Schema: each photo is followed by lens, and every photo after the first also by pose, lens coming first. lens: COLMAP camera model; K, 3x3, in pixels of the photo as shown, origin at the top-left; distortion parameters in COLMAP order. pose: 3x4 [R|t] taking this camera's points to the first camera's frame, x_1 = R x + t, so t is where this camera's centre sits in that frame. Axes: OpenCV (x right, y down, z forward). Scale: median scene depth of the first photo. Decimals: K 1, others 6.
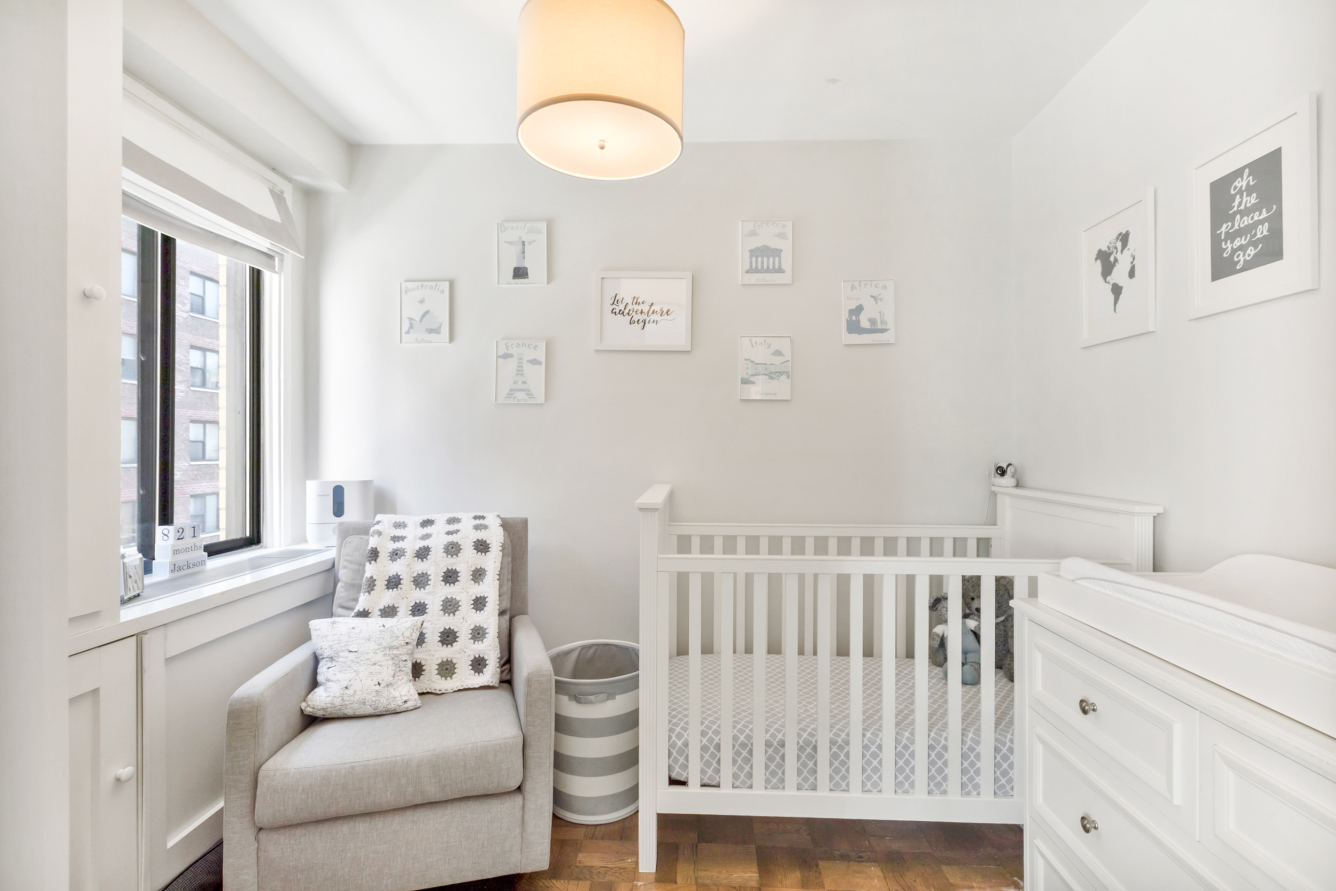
lens RADIAL K [[609.6, 0, 666.1], [0, 609.6, 447.5], [0, 0, 1]] dist [0.000260, -0.000106]
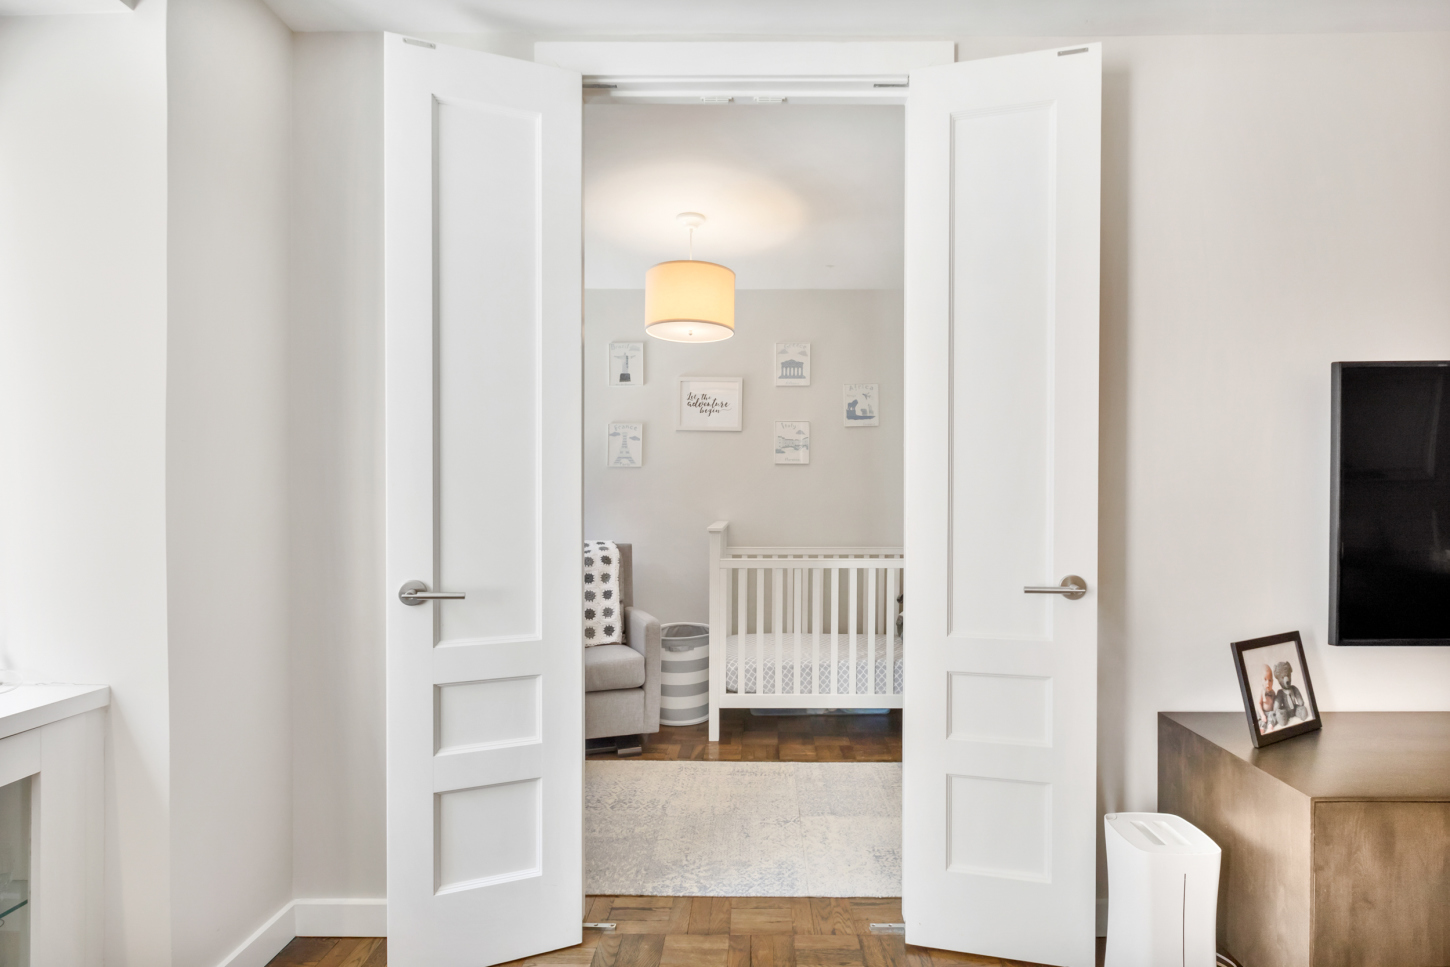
lens RADIAL K [[638.8, 0, 790.0], [0, 638.8, 494.2], [0, 0, 1]] dist [0.001615, 0.000140]
pose [[0.995614, -0.003947, 0.093469, 0.014882], [0.003869, 0.999992, 0.001009, -0.007388], [-0.093472, -0.000643, 0.995622, -0.724160]]
